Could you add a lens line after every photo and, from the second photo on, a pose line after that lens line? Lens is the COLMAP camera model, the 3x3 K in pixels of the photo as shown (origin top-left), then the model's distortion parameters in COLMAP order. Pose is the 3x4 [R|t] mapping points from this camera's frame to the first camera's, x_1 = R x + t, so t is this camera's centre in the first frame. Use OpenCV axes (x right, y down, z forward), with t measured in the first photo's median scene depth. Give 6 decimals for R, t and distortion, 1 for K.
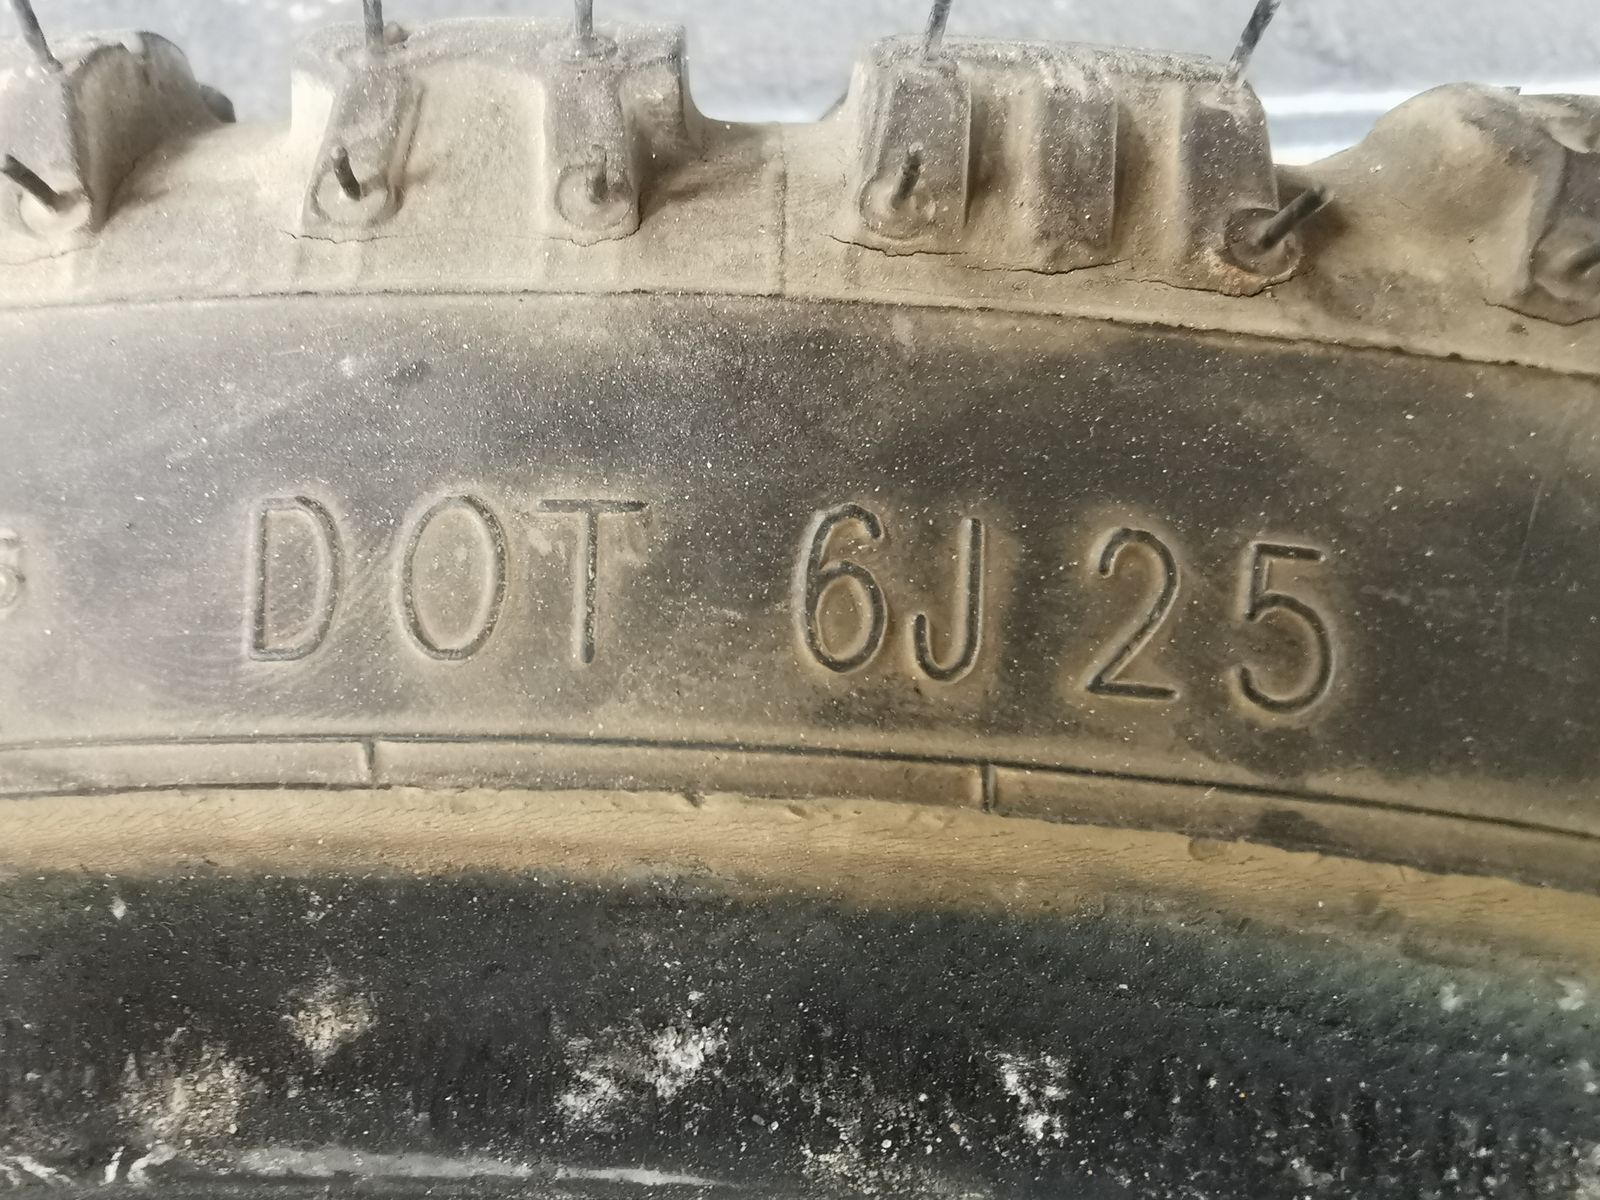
lens RADIAL K [[1246.6, 0, 657.1], [0, 1246.6, 610.8], [0, 0, 1]] dist [-0.066066, 0.051864]
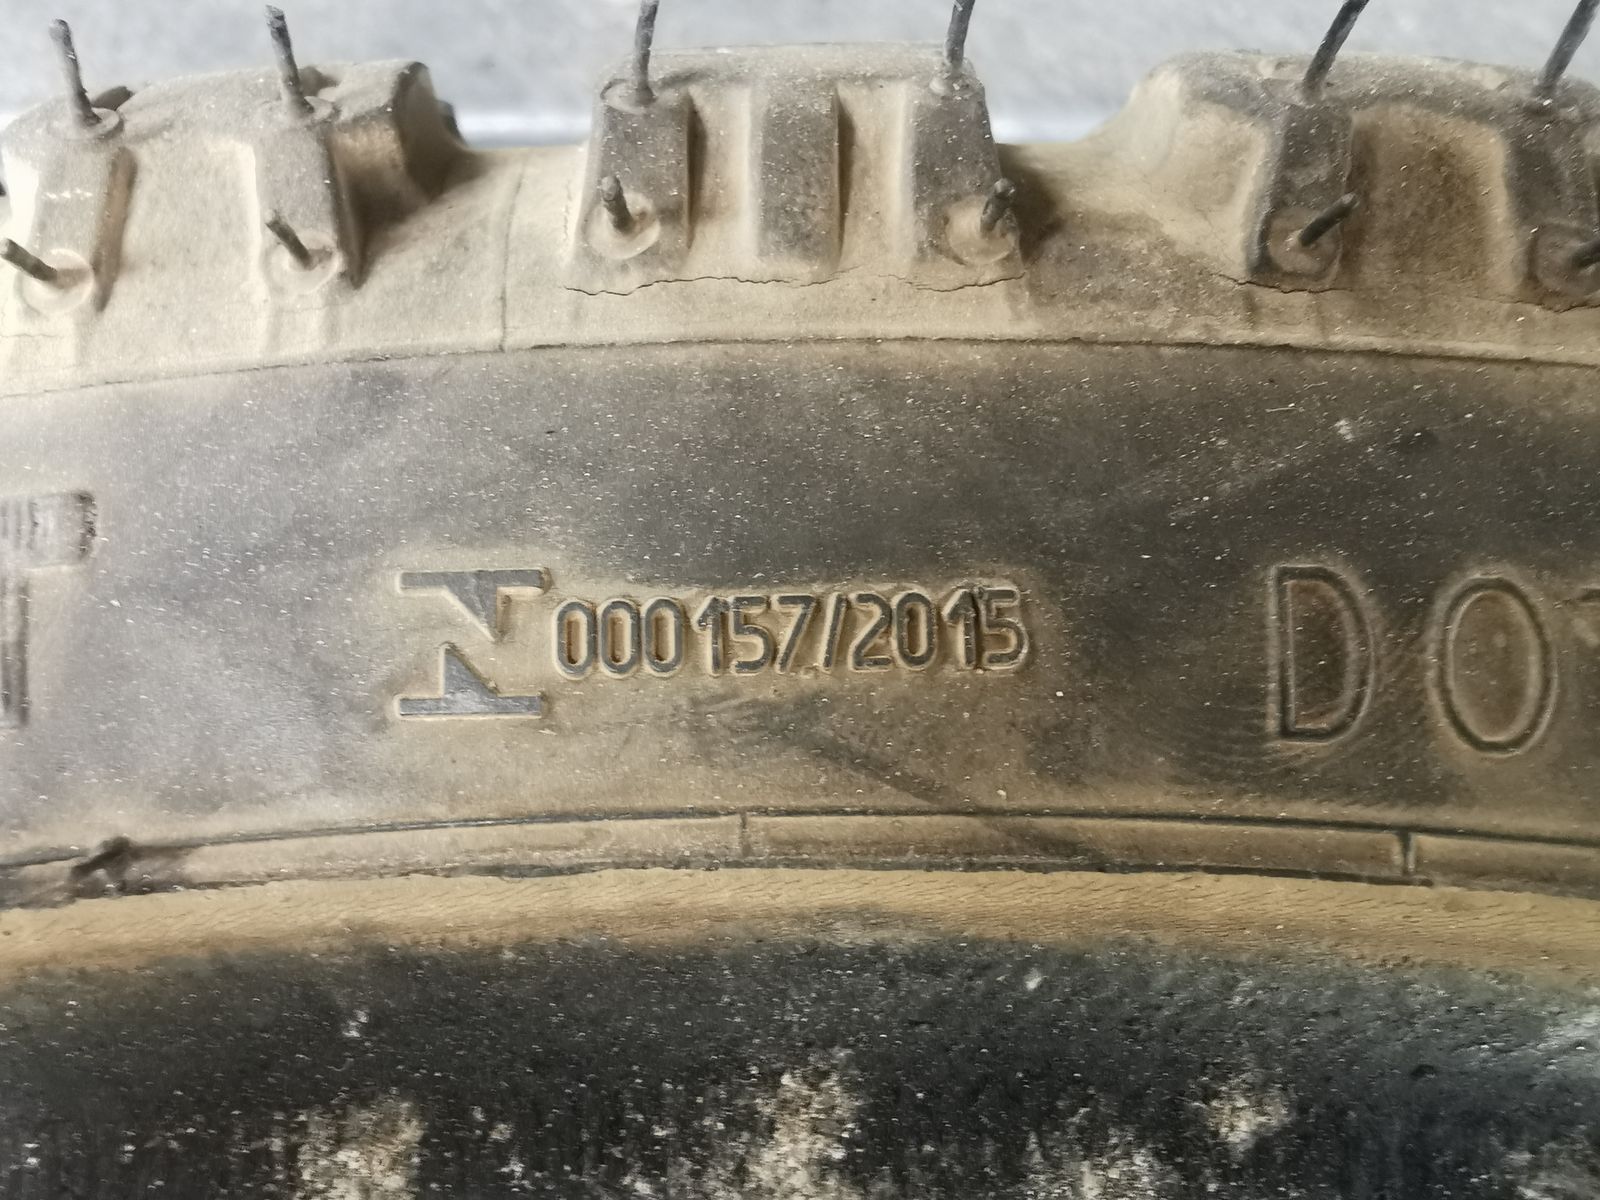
lens RADIAL K [[1246.6, 0, 631.8], [0, 1246.6, 615.3], [0, 0, 1]] dist [-0.066066, 0.051864]
pose [[0.996246, 0.066295, -0.055674, -0.731116], [-0.065777, 0.997773, 0.011094, -0.030189], [0.056285, -0.007390, 0.998387, 0.034386]]
